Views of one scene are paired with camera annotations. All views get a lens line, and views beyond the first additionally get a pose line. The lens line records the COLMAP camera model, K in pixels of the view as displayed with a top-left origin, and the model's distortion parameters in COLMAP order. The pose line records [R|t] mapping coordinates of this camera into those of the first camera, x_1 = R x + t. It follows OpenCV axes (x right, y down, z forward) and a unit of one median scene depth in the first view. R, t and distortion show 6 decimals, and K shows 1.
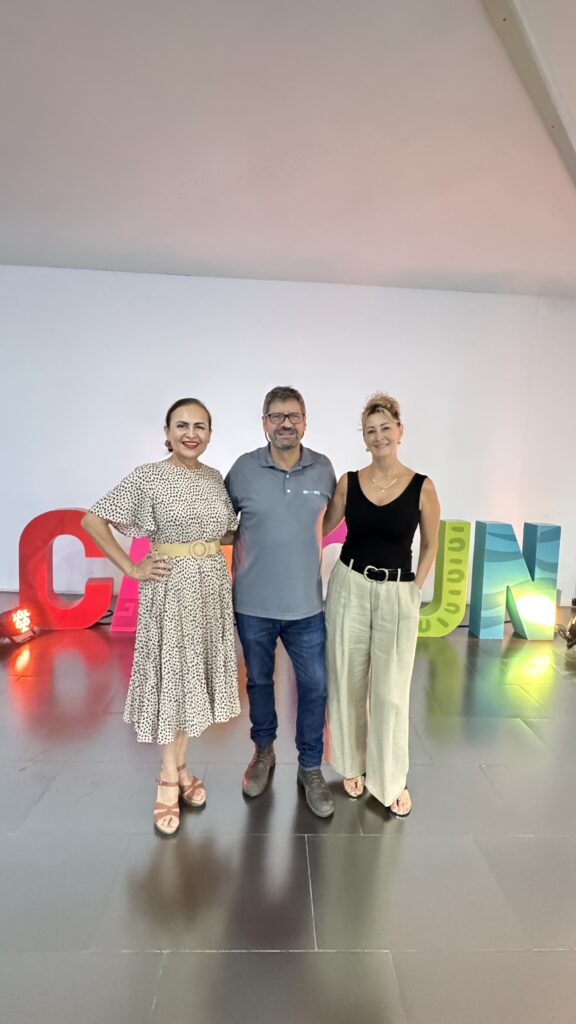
lens RADIAL K [[583.2, 0, 305.8], [0, 583.2, 509.2], [0, 0, 1]] dist [0.017794, 0.001316]
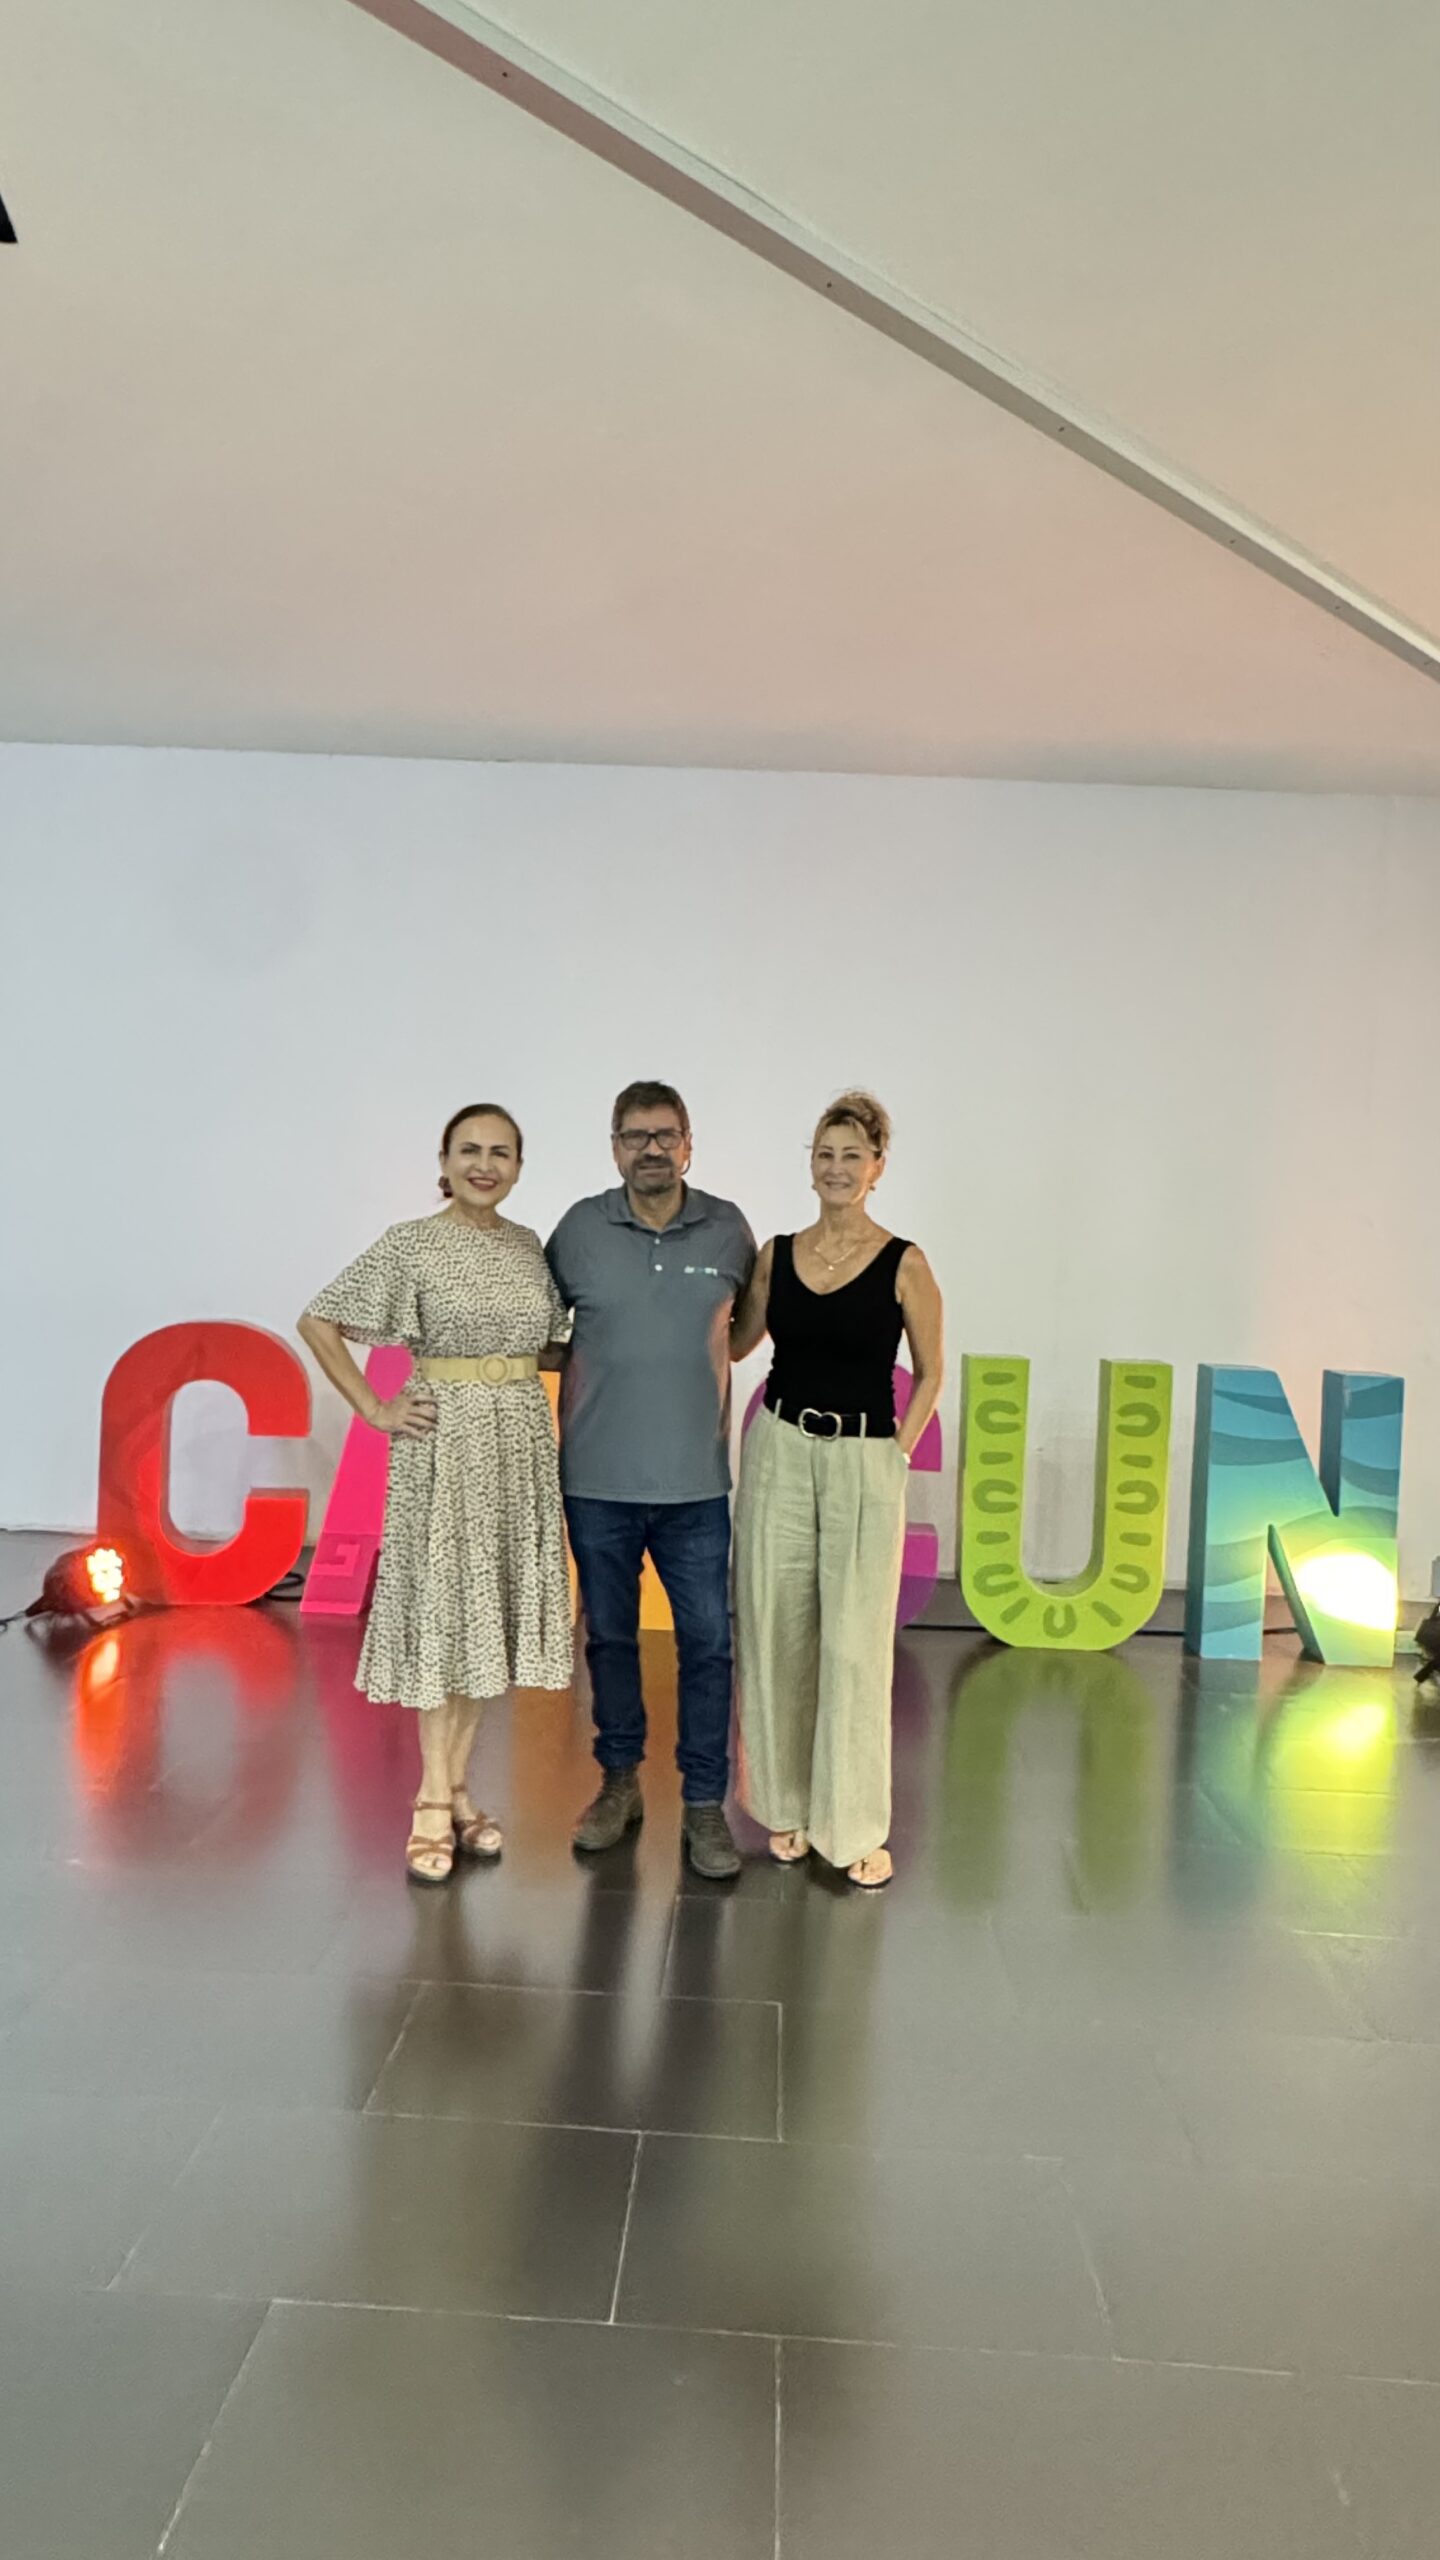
lens RADIAL K [[1637.1, 0, 719.0], [0, 1637.1, 1264.2], [0, 0, 1]] dist [0.001759, 0.003237]
pose [[0.997908, 0.009170, -0.063991, 0.114639], [-0.012351, 0.998698, -0.049503, 0.037378], [0.063454, 0.050190, 0.996722, -0.487683]]
